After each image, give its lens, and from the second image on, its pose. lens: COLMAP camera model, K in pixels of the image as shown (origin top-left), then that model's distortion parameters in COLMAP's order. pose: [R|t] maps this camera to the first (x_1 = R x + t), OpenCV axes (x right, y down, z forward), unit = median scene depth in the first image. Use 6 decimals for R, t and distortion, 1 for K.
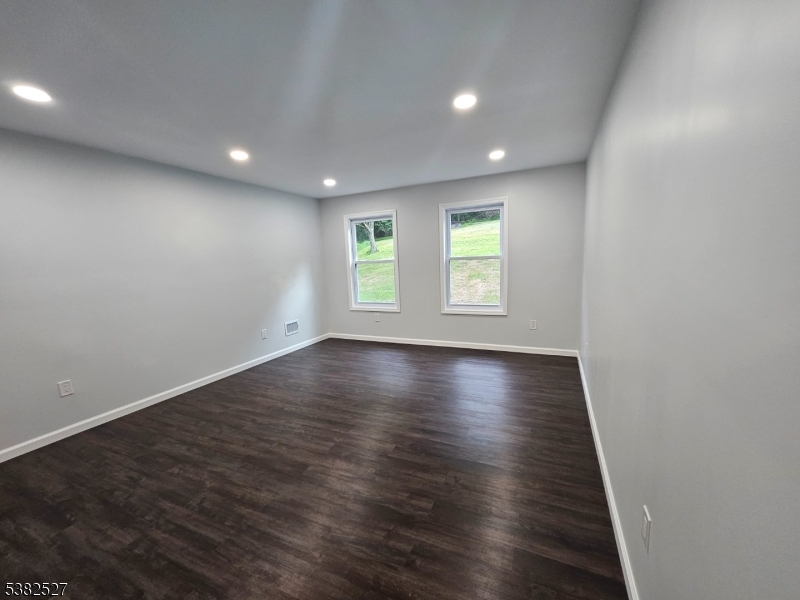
lens RADIAL K [[328.8, 0, 398.3], [0, 328.8, 309.9], [0, 0, 1]] dist [-0.006103, 0.003649]
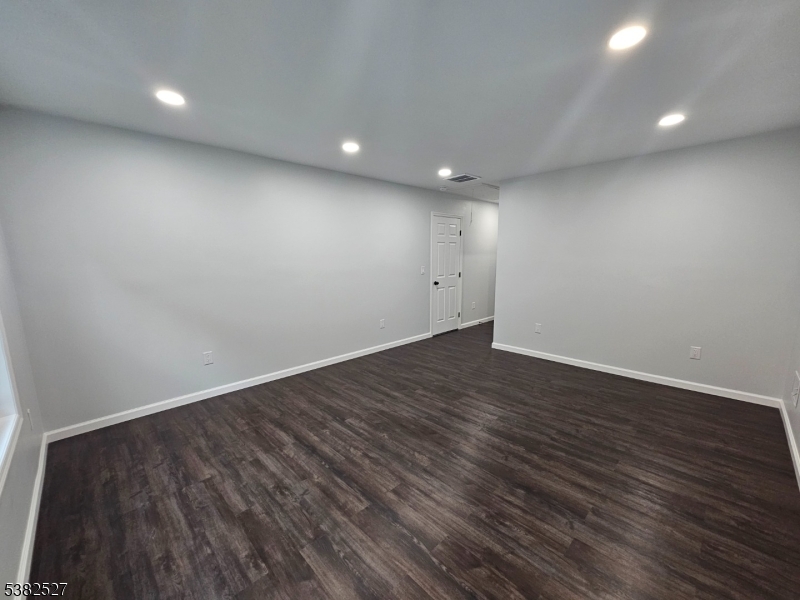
lens RADIAL K [[328.8, 0, 398.3], [0, 328.8, 309.9], [0, 0, 1]] dist [-0.006103, 0.003649]
pose [[-0.935982, -0.007704, 0.351963, -0.374556], [0.103549, 0.949510, 0.296154, -0.293291], [-0.336475, 0.313641, -0.887927, 1.861748]]
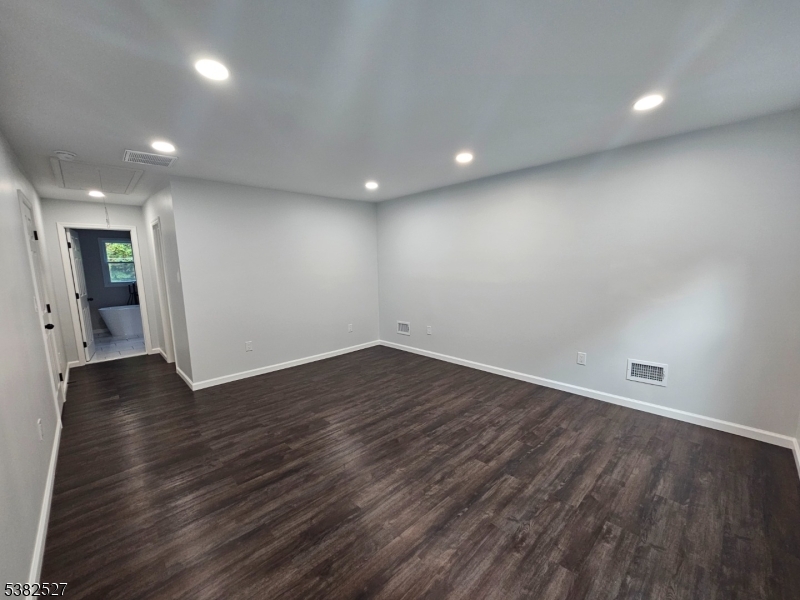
lens RADIAL K [[328.8, 0, 398.3], [0, 328.8, 309.9], [0, 0, 1]] dist [-0.006103, 0.003649]
pose [[-0.354541, 0.181204, -0.917314, 0.650279], [-0.112403, 0.965669, 0.234199, -0.260190], [0.928260, 0.186142, -0.322002, 1.351926]]
